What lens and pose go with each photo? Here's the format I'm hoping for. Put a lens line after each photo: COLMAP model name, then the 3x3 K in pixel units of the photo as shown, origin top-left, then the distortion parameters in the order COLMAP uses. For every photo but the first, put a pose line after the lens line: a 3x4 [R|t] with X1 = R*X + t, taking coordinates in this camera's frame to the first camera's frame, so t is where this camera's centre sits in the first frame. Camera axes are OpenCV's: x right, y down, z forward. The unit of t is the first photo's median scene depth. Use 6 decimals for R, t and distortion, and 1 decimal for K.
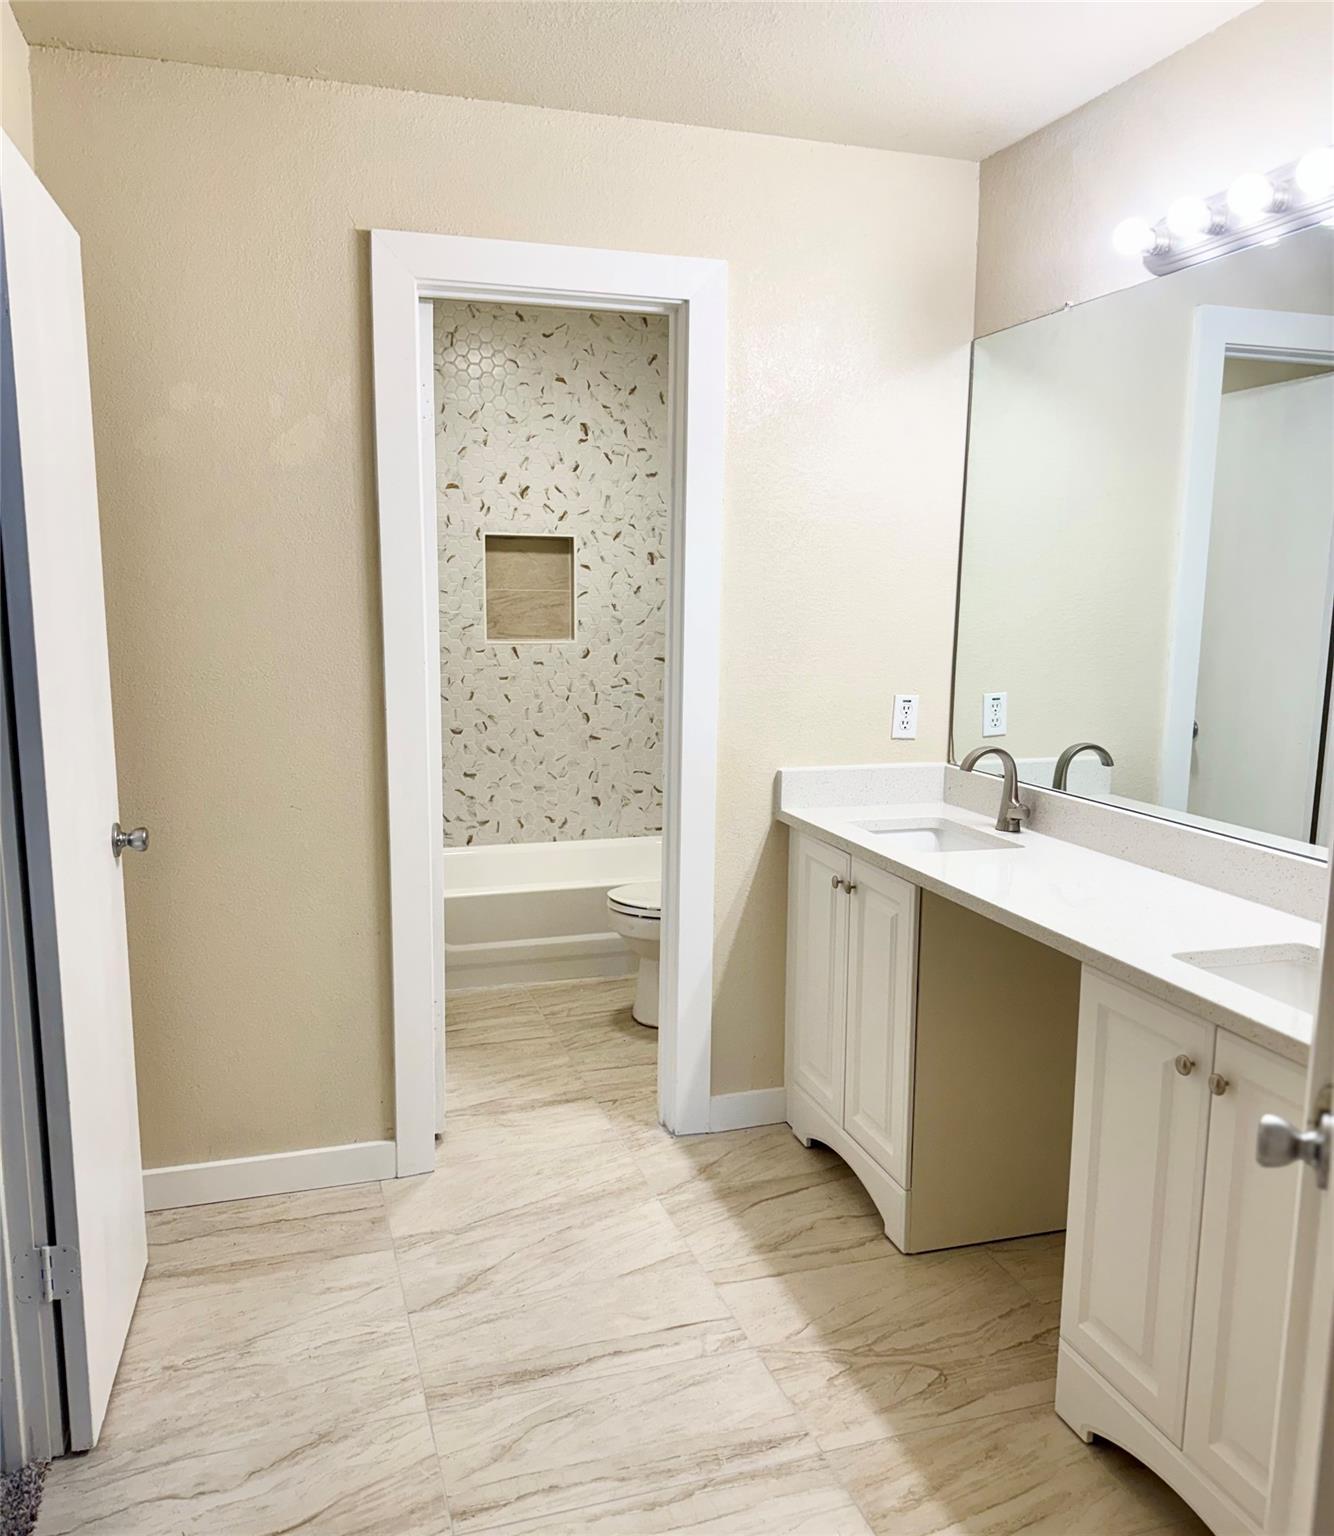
lens RADIAL K [[1186.1, 0, 667.0], [0, 1186.1, 768.0], [0, 0, 1]] dist [0.087035, -0.099603]
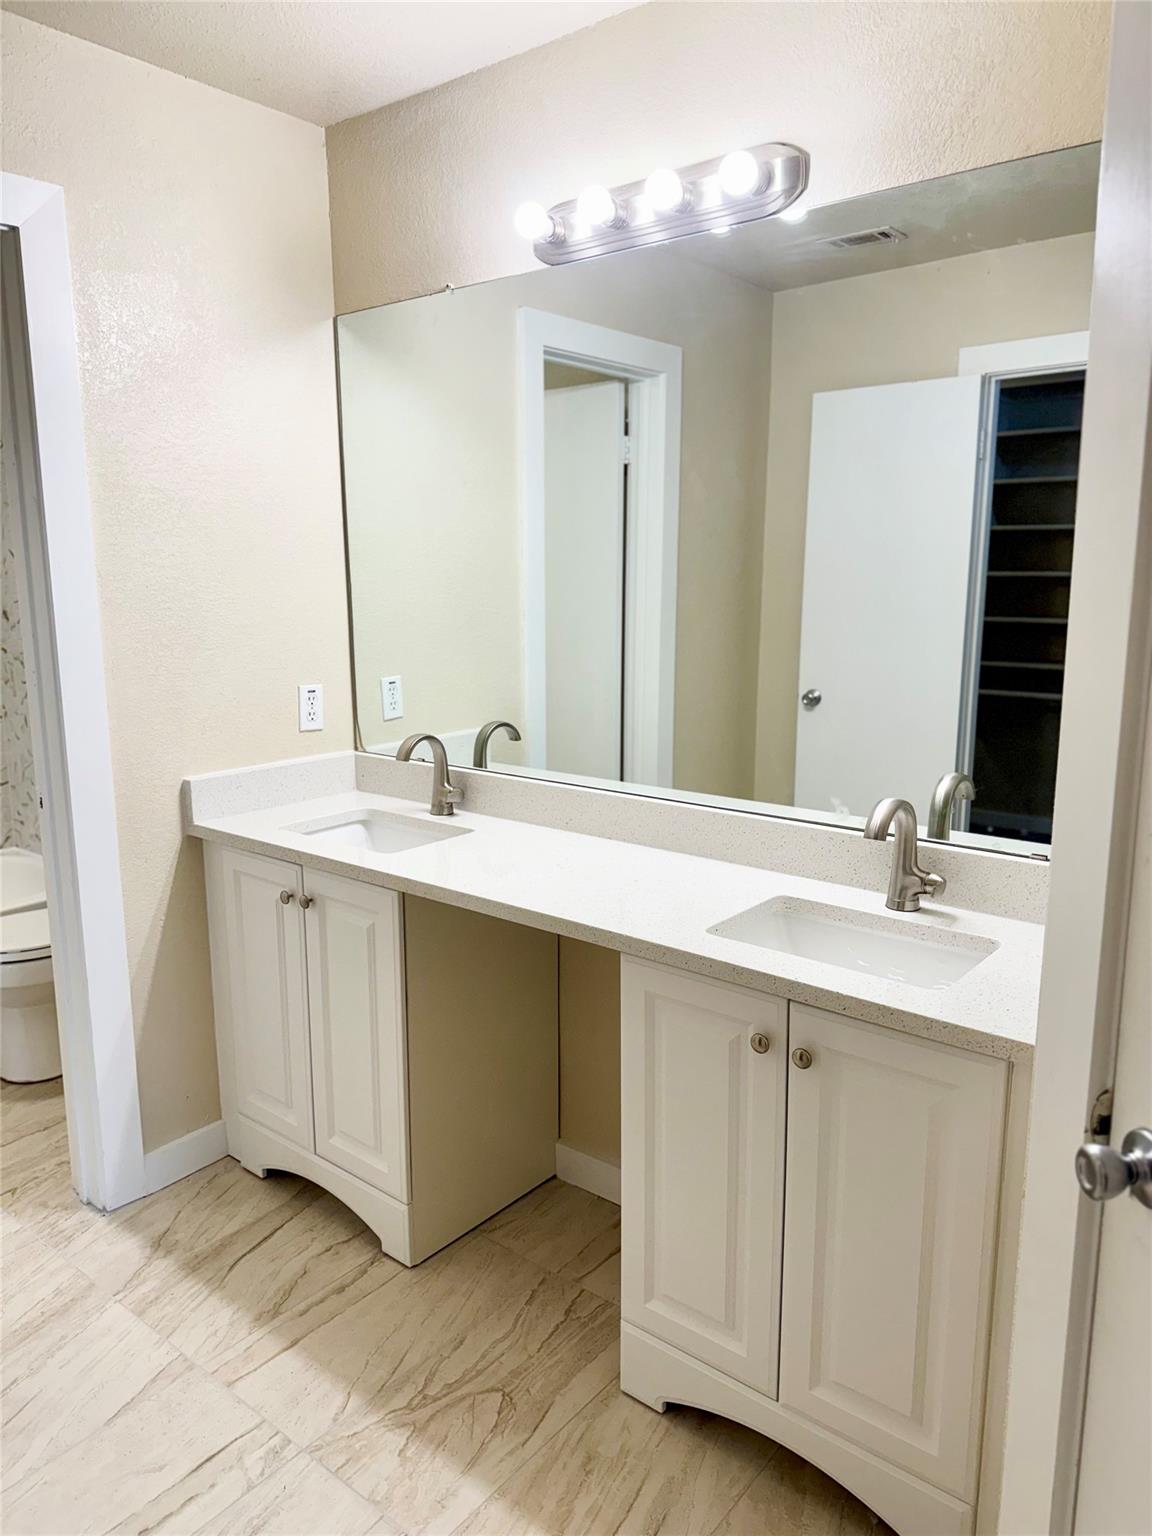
lens RADIAL K [[1080.1, 0, 576.0], [0, 1080.1, 768.0], [0, 0, 1]] dist [0.050560, -0.054589]
pose [[0.849501, -0.114633, 0.514983, -0.089099], [0.096824, 0.993405, 0.061410, -0.033592], [-0.518626, -0.002305, 0.854998, 0.172329]]
